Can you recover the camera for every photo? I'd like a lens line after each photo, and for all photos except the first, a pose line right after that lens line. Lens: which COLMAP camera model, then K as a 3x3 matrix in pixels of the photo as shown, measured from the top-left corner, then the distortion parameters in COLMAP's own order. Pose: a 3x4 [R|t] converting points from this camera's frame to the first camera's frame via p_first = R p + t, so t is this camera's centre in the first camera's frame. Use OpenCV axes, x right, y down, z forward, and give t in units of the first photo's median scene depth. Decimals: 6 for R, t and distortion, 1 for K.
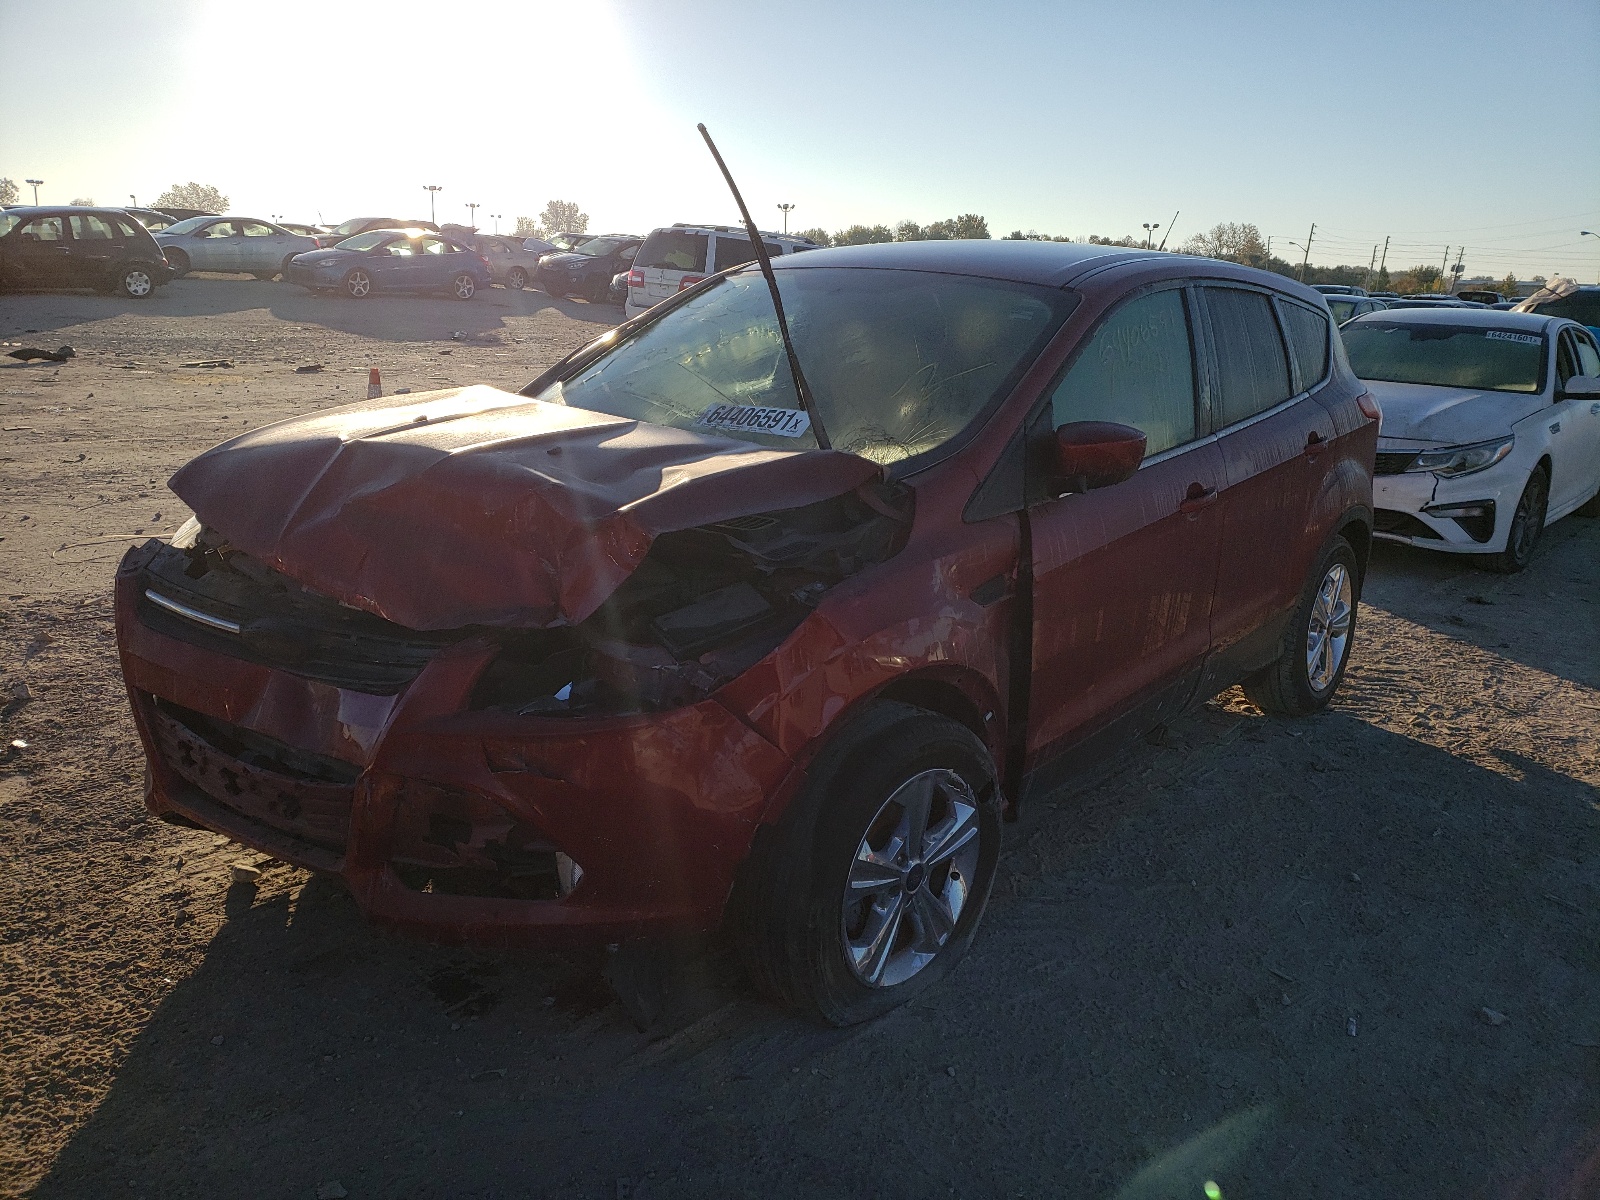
lens RADIAL K [[1170.8, 0, 800.0], [0, 1170.8, 600.0], [0, 0, 1]] dist [0.064530, -0.026408]
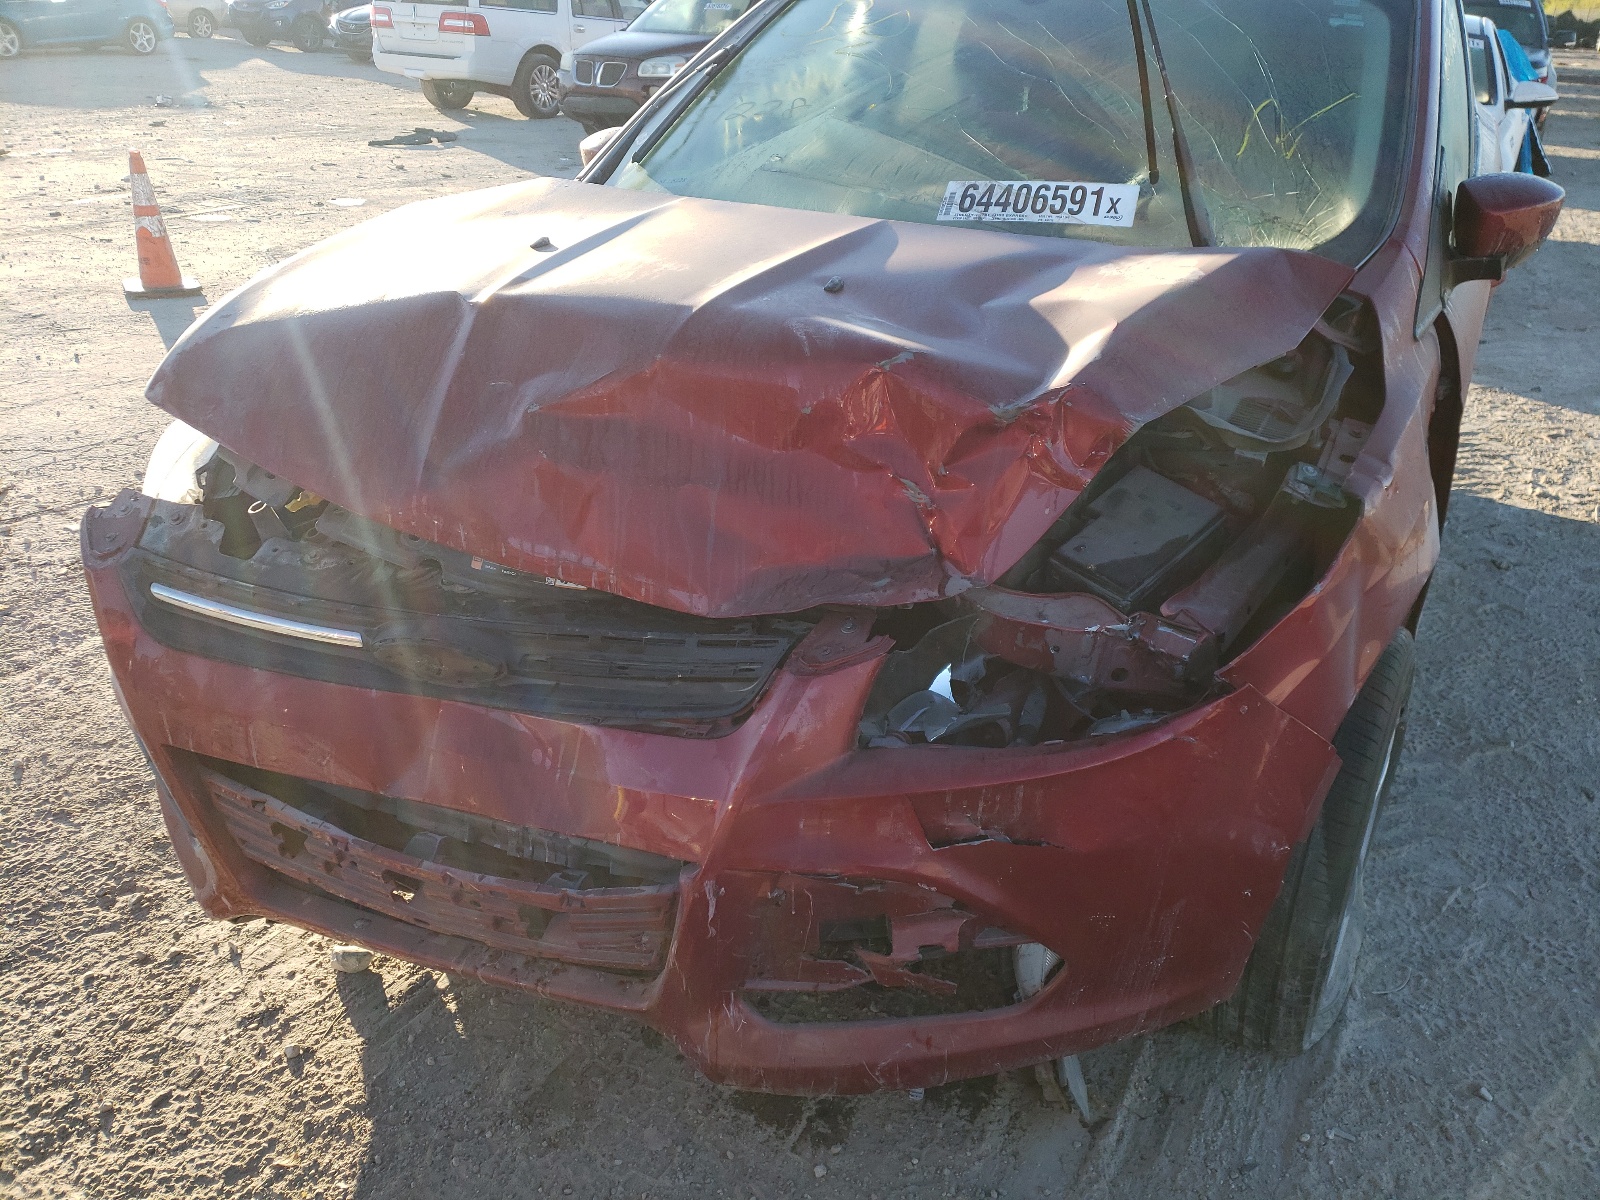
lens RADIAL K [[1140.5, 0, 800.0], [0, 1140.5, 600.0], [0, 0, 1]] dist [0.101118, -0.085730]
pose [[0.972599, -0.132869, 0.190780, -0.334878], [0.092362, 0.973886, 0.207400, -0.086372], [-0.213355, -0.184096, 0.959473, 0.366349]]
